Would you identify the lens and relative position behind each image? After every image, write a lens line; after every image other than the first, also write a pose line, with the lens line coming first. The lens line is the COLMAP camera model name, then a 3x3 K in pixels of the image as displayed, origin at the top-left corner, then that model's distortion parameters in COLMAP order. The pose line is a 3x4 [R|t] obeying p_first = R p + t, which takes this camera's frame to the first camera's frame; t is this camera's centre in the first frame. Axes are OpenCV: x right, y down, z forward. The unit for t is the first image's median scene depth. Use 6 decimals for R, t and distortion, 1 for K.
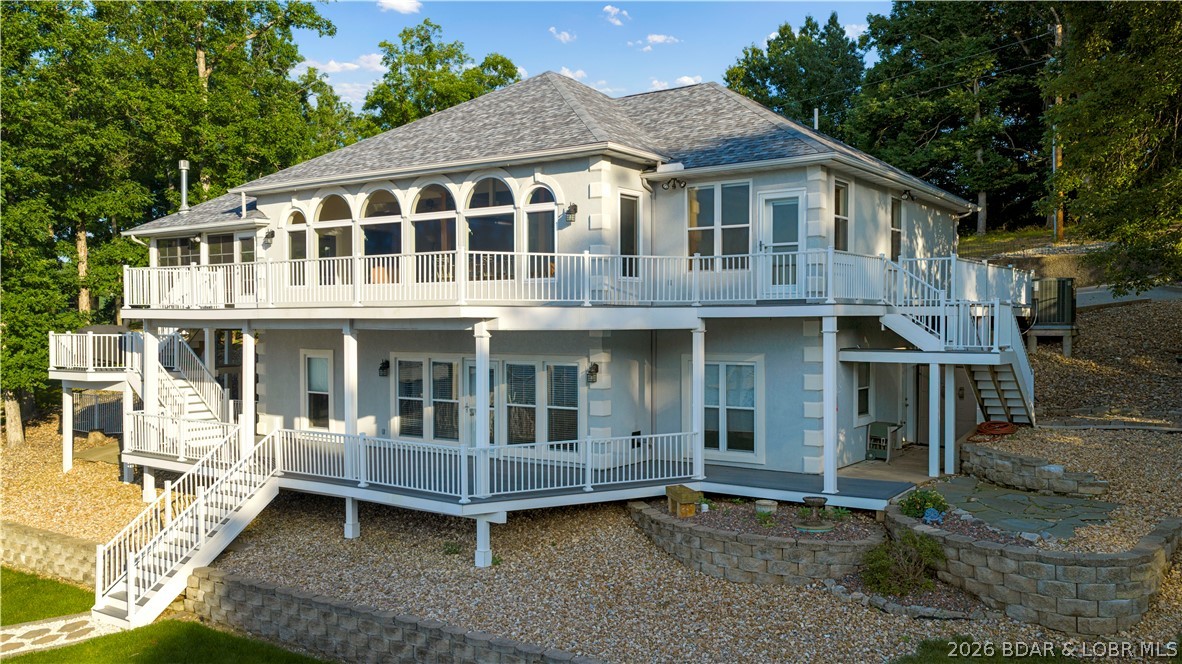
lens RADIAL K [[976.7, 0, 590.8], [0, 976.7, 333.2], [0, 0, 1]] dist [0.079377, 0.003422]
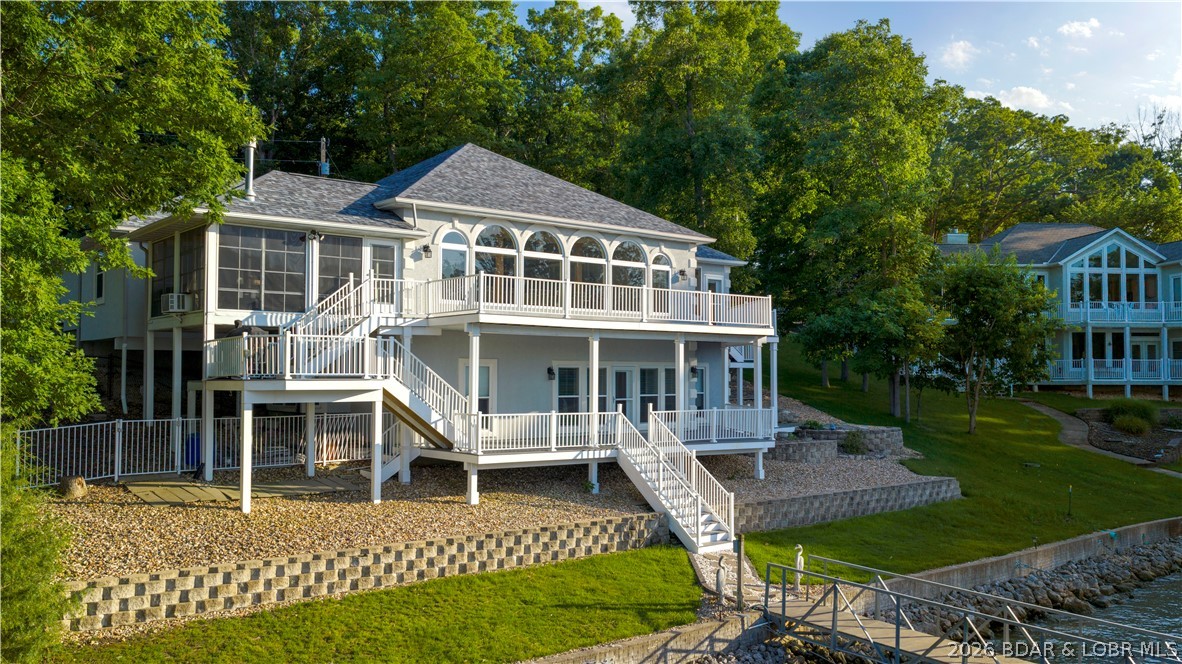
lens RADIAL K [[976.7, 0, 591.4], [0, 976.7, 332.6], [0, 0, 1]] dist [0.079377, 0.003422]
pose [[0.267039, 0.048929, 0.962443, -1.406985], [0.010702, 0.998498, -0.053732, 0.051852], [-0.963626, 0.024649, 0.266114, 0.613408]]
